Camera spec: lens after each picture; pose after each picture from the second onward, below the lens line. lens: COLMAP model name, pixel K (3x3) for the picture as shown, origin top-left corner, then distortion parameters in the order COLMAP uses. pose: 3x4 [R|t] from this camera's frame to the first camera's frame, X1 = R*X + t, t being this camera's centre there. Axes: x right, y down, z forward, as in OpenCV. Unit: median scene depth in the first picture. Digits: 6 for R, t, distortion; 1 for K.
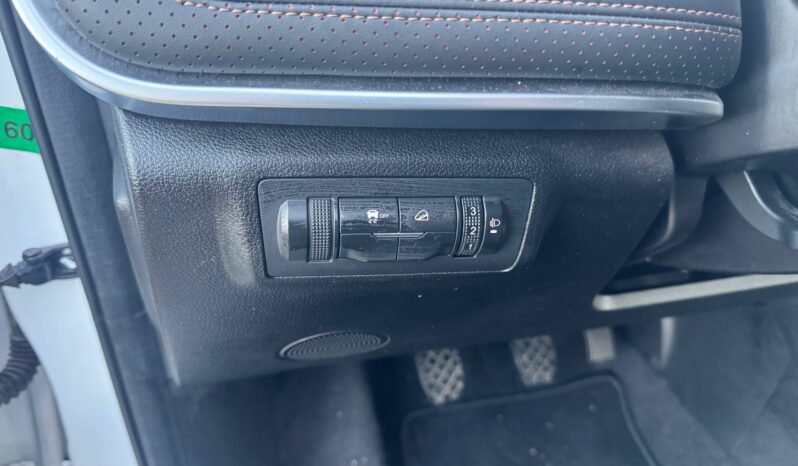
lens RADIAL K [[564.1, 0, 399.0], [0, 564.1, 233.0], [0, 0, 1]] dist [0.102434, -0.130195]
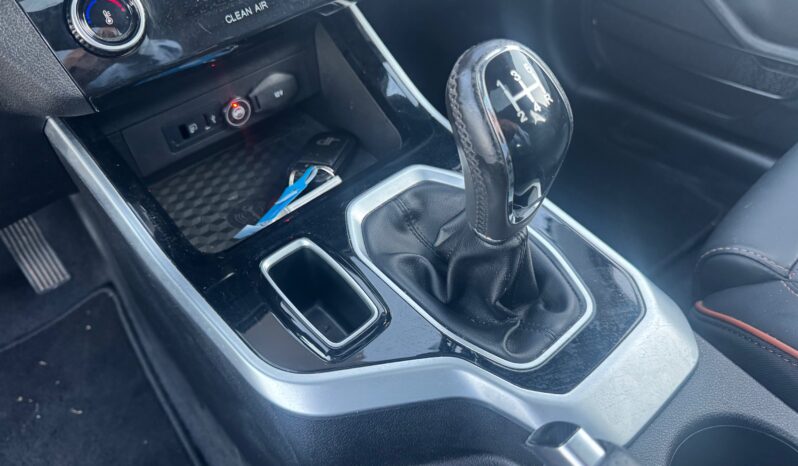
lens RADIAL K [[573.5, 0, 404.4], [0, 573.5, 234.4], [0, 0, 1]] dist [0.109903, -0.203179]
pose [[0.915767, -0.347485, 0.201556, 0.826373], [0.284991, 0.915600, 0.283650, 0.051282], [-0.283108, -0.202316, 0.937506, -0.014501]]
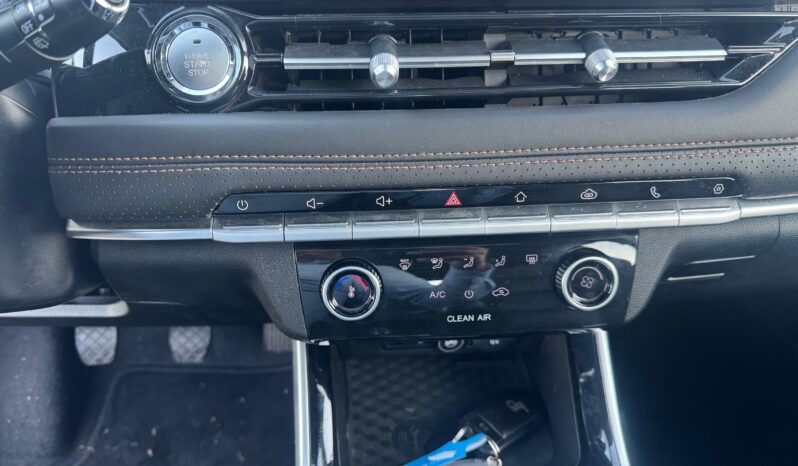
lens RADIAL K [[573.5, 0, 404.4], [0, 573.5, 234.4], [0, 0, 1]] dist [0.109903, -0.203179]
pose [[0.970123, 0.117085, -0.212491, 0.919619], [-0.095819, 0.989545, 0.107791, -0.158112], [0.222890, -0.084210, 0.971200, 0.004614]]
